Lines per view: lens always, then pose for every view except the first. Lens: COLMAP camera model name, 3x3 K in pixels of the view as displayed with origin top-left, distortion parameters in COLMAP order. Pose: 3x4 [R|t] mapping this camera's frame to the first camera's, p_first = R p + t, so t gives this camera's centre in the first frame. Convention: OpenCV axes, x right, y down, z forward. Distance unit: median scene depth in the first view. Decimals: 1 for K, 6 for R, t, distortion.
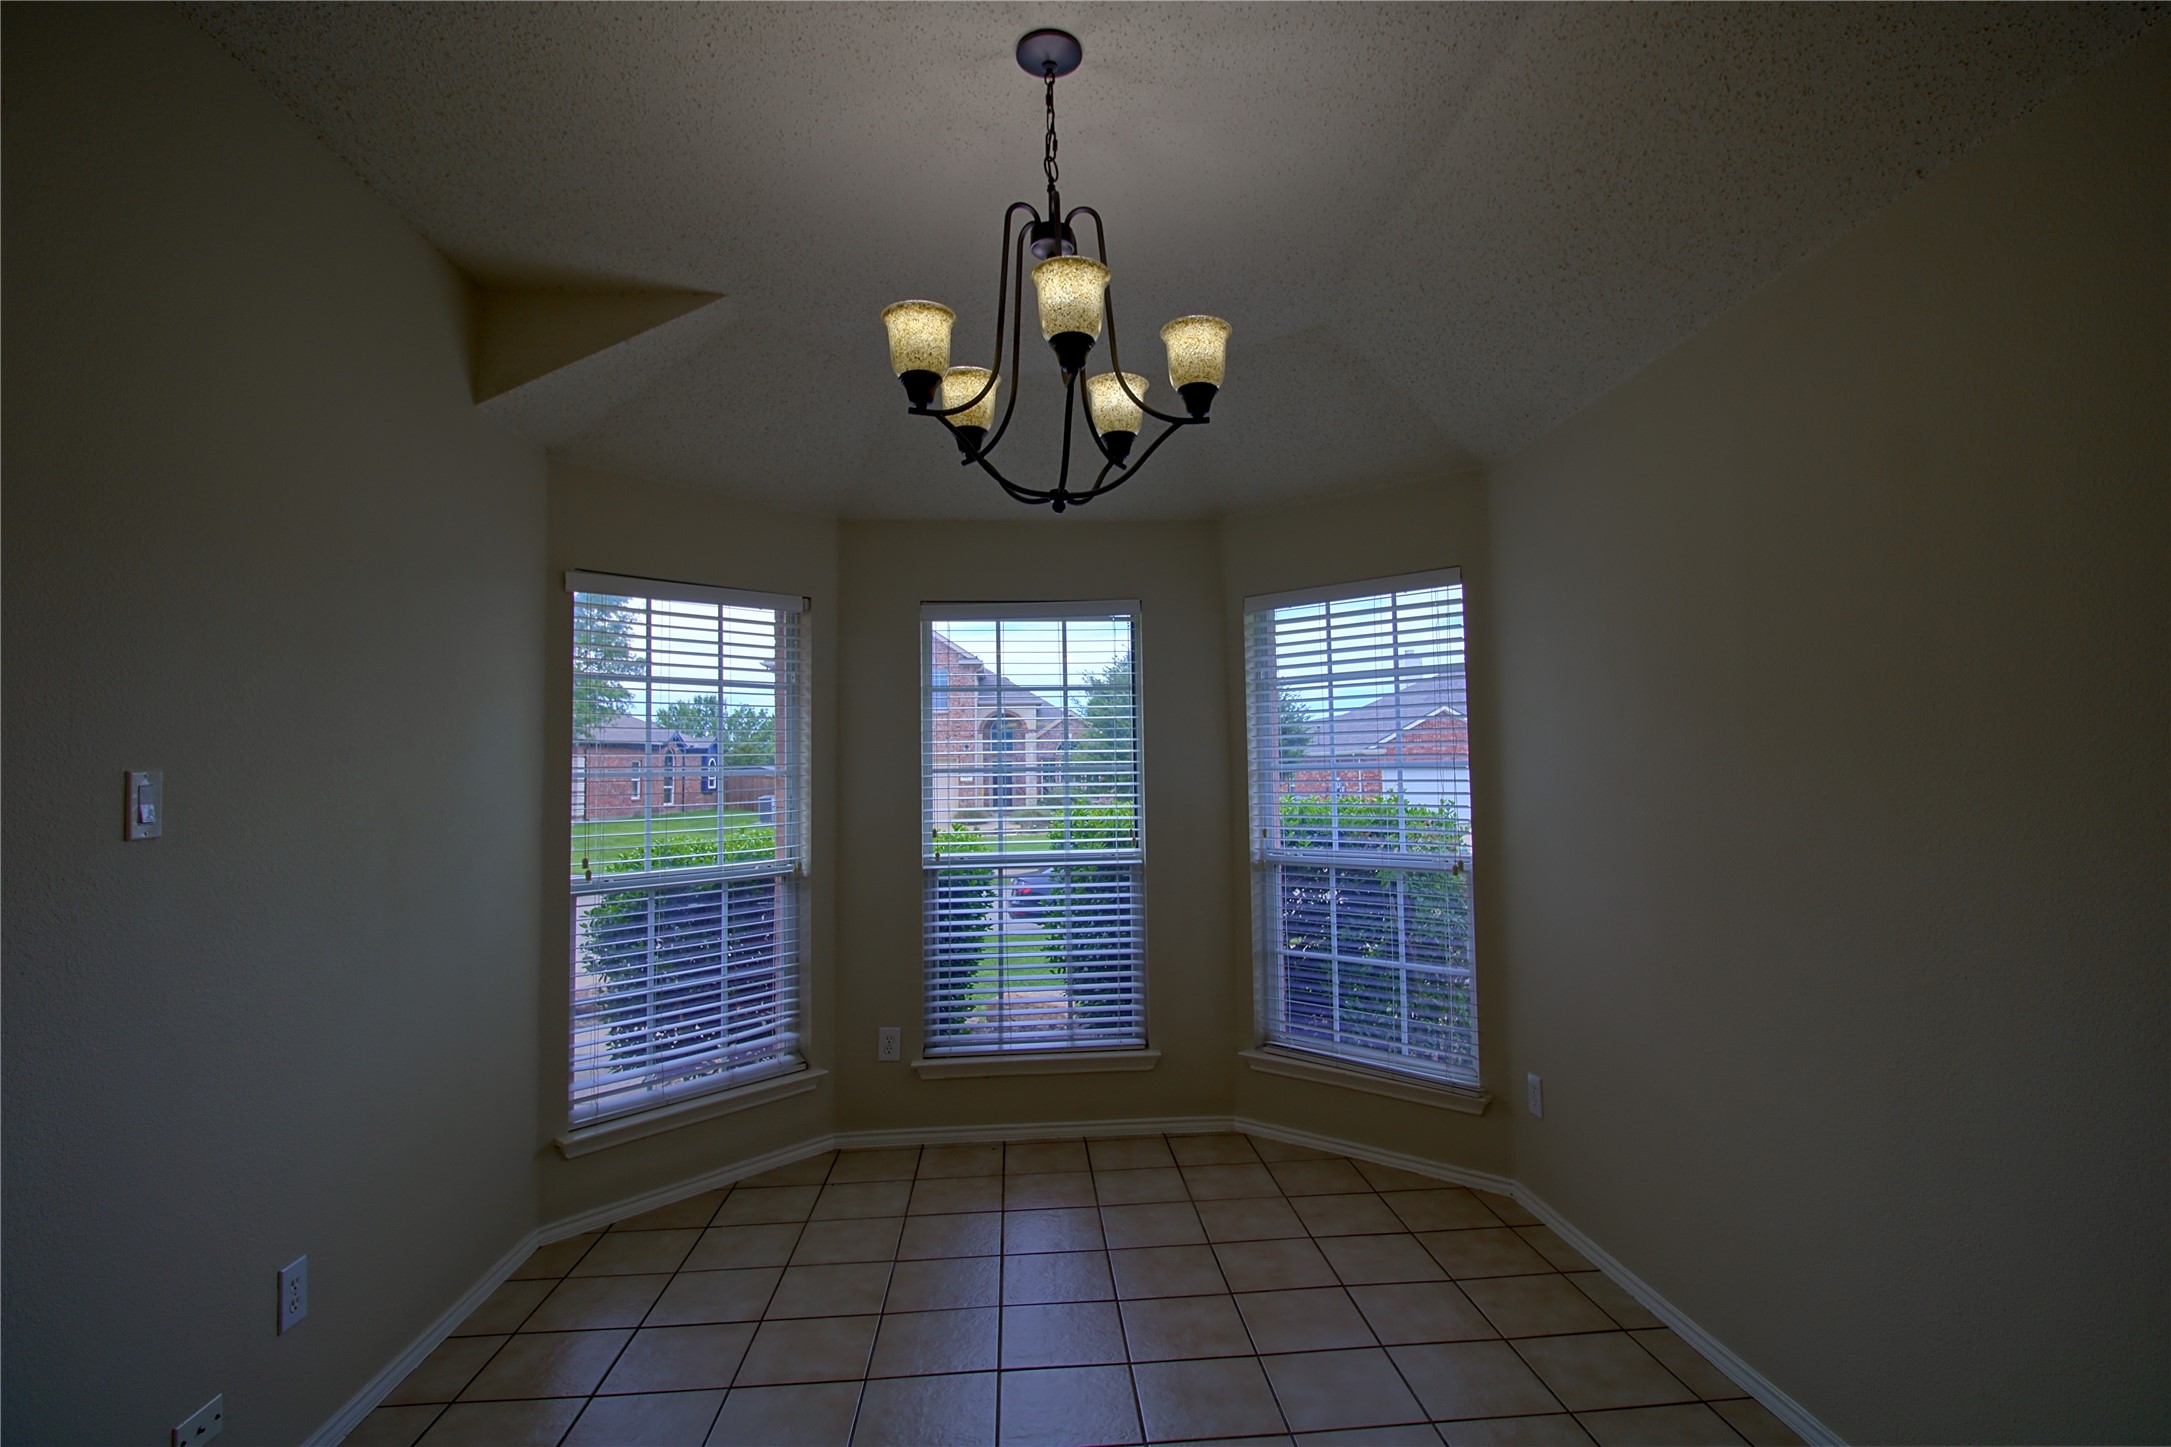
lens RADIAL K [[1055.3, 0, 1101.3], [0, 1055.3, 707.3], [0, 0, 1]] dist [-0.018356, -0.000663]
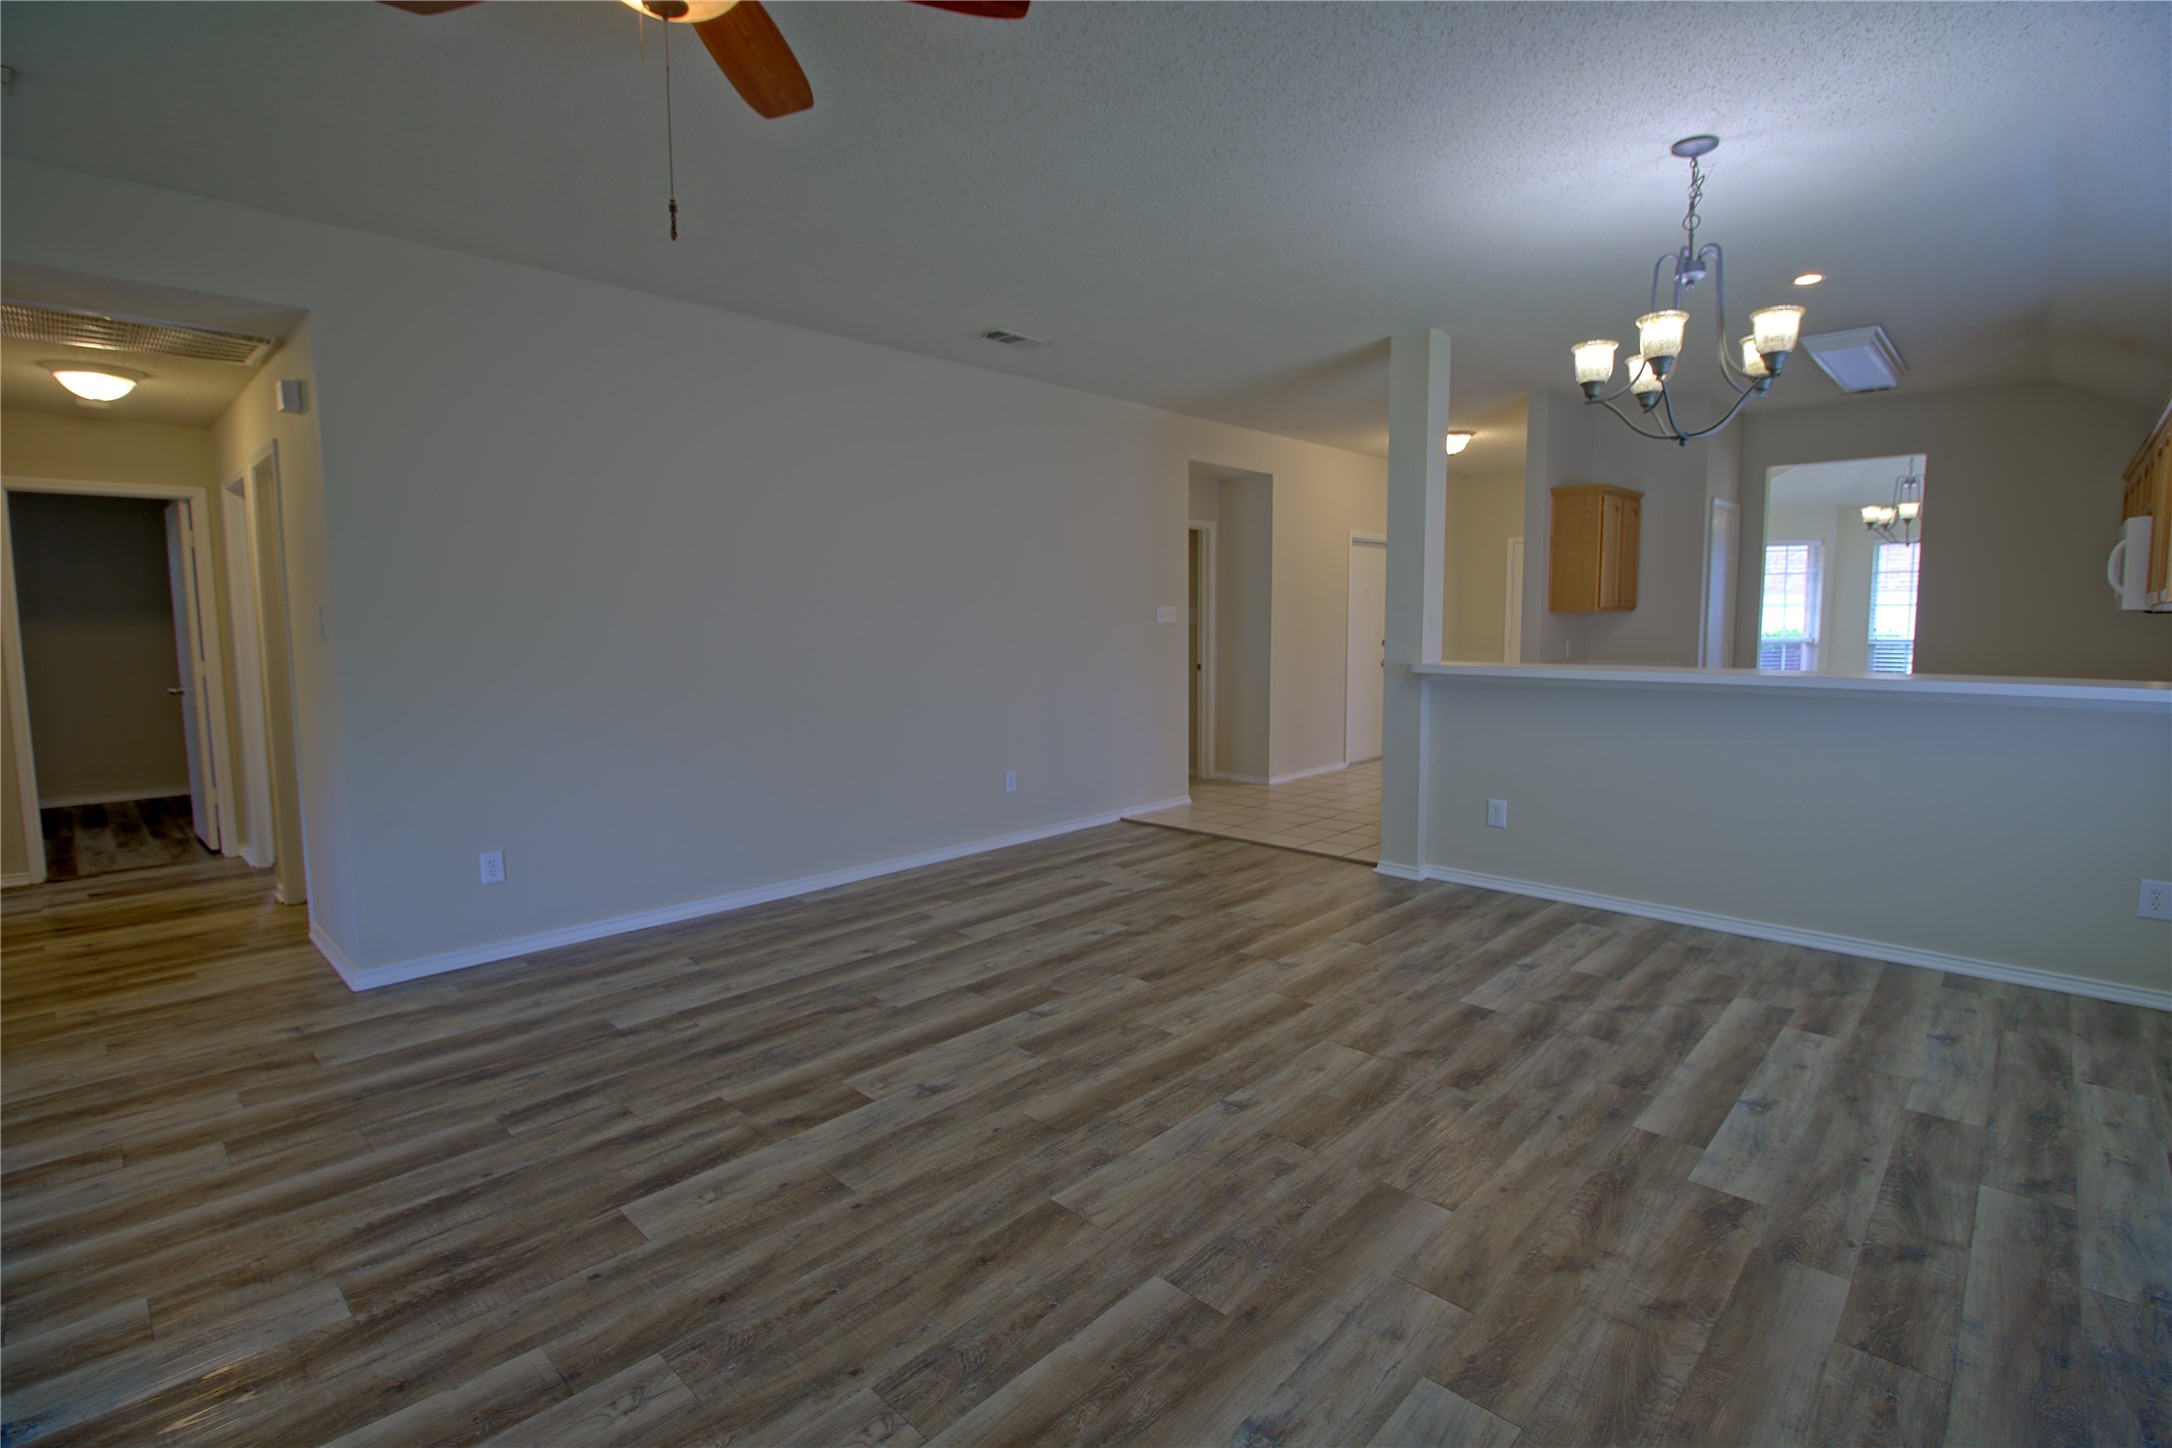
lens RADIAL K [[1003.9, 0, 1106.9], [0, 1003.9, 714.1], [0, 0, 1]] dist [-0.007525, -0.006040]
pose [[0.671073, 0.084767, -0.736529, 0.407756], [0.045928, 0.986781, 0.155415, -0.144945], [0.739967, -0.138123, 0.658309, -2.092220]]
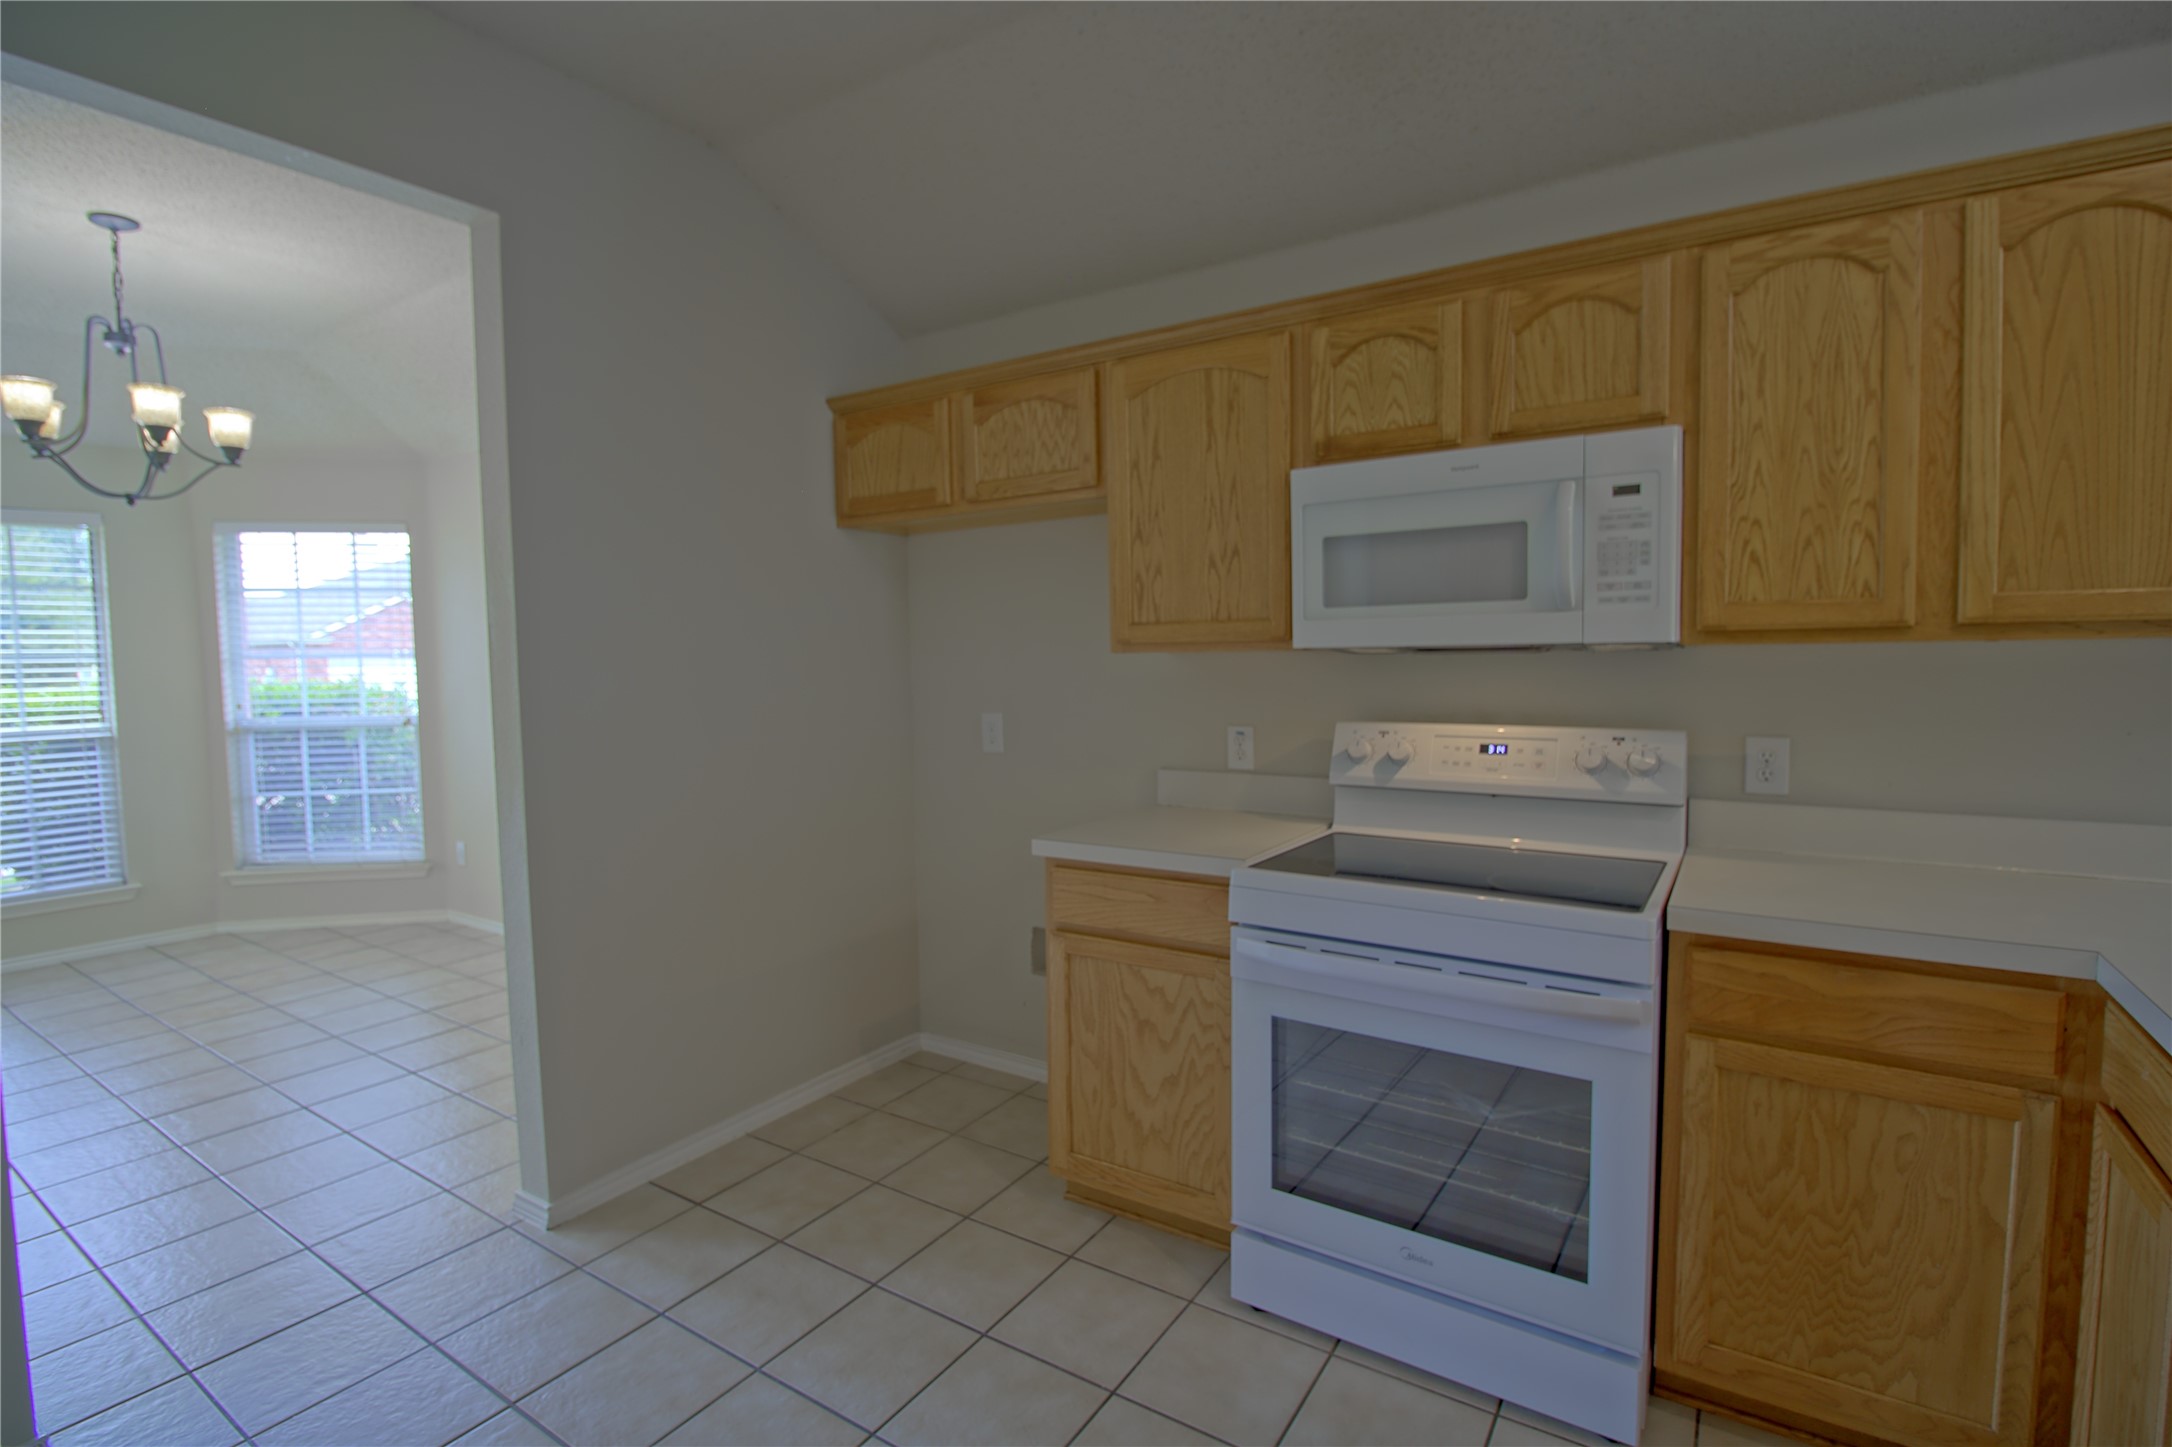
lens RADIAL K [[1003.9, 0, 1090.9], [0, 1003.9, 719.5], [0, 0, 1]] dist [-0.007525, -0.006040]
pose [[0.611846, -0.041534, 0.789886, -0.182147], [-0.051636, 0.994393, 0.092285, -0.034069], [-0.789290, -0.097251, 0.606270, -0.608478]]
